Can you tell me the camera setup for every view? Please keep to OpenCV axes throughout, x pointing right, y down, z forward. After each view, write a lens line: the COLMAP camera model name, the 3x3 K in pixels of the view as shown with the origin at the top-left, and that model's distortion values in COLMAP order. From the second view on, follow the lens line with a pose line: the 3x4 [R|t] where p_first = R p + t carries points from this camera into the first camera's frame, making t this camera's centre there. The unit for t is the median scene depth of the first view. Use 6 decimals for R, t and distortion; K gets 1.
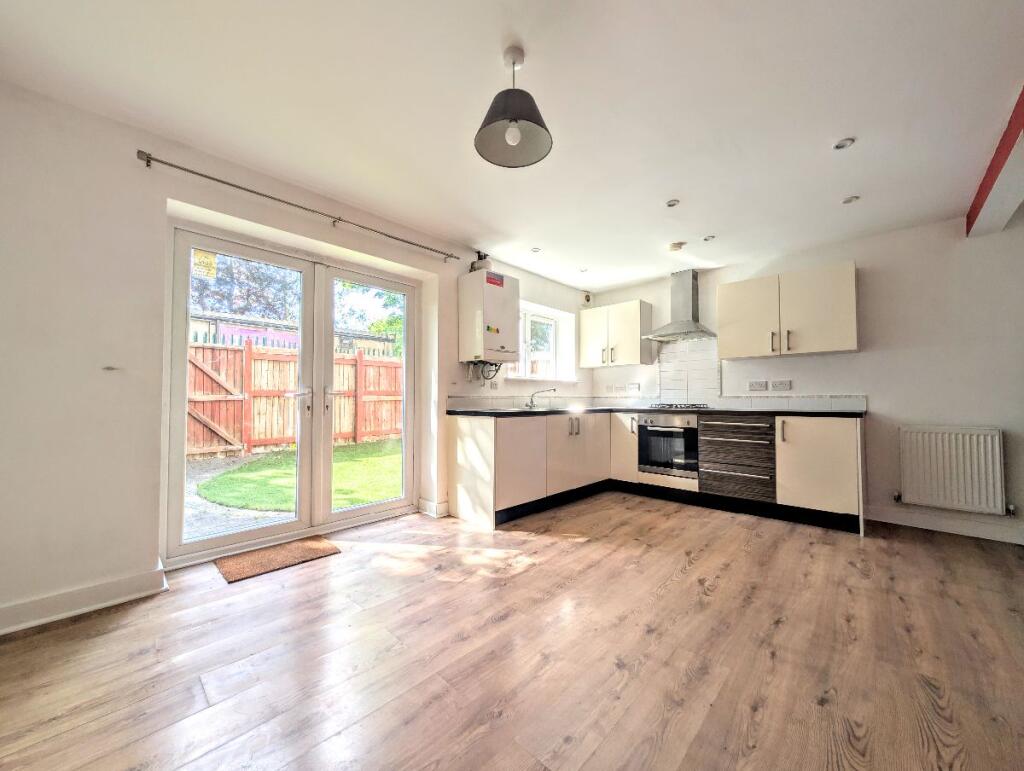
lens RADIAL K [[386.0, 0, 515.4], [0, 386.0, 388.1], [0, 0, 1]] dist [0.001910, 0.000228]
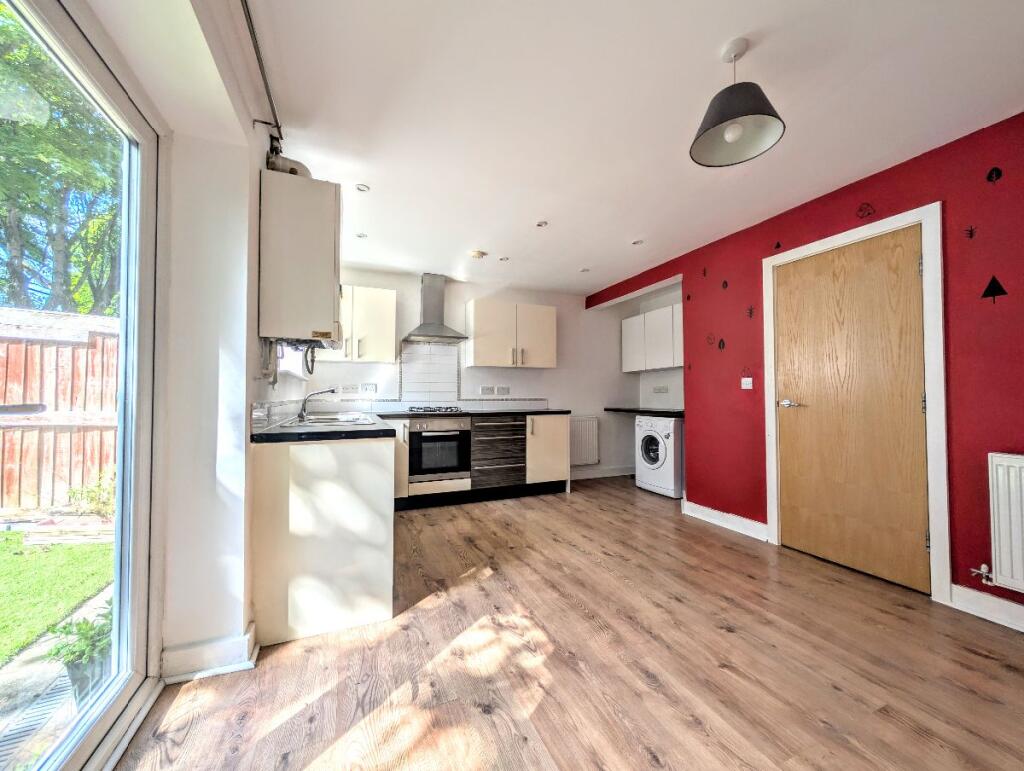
lens RADIAL K [[386.0, 0, 515.4], [0, 386.0, 388.1], [0, 0, 1]] dist [0.001910, 0.000228]
pose [[0.396509, 0.020286, 0.917806, -0.488579], [-0.024098, 0.999641, -0.011684, -0.001502], [-0.917714, -0.017485, 0.396856, 0.504810]]
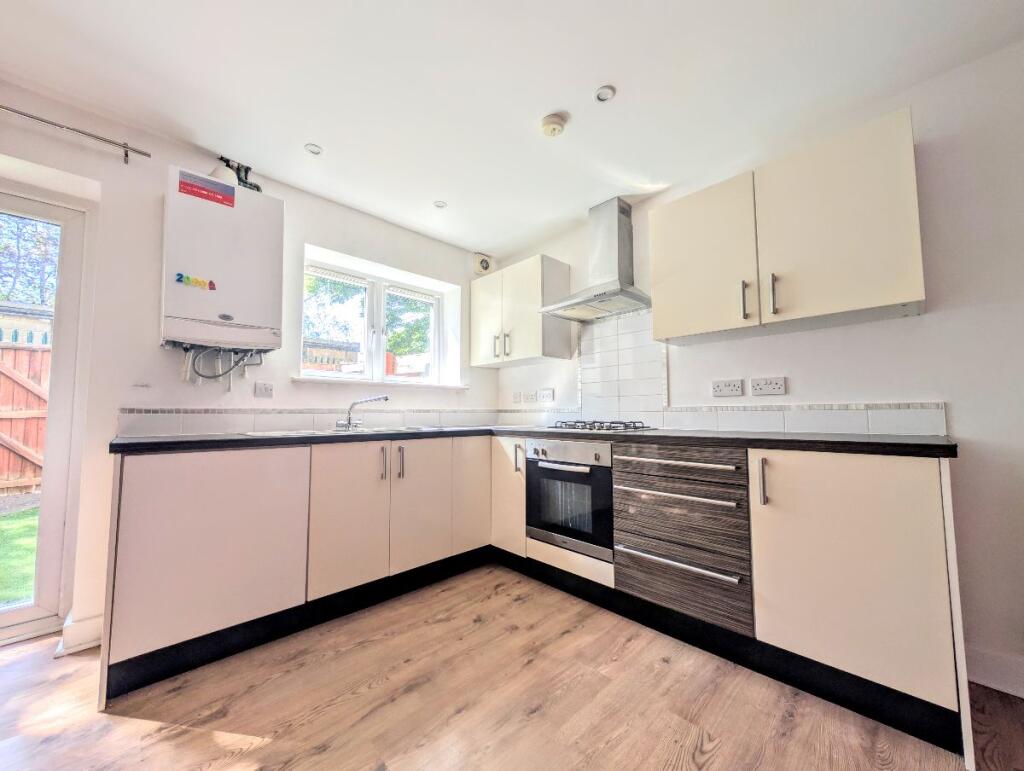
lens RADIAL K [[386.0, 0, 515.4], [0, 386.0, 388.1], [0, 0, 1]] dist [0.001910, 0.000228]
pose [[0.999338, -0.006724, -0.035756, 0.386856], [0.005333, 0.999231, -0.038853, 0.015128], [0.035990, 0.038637, 0.998605, 0.491230]]
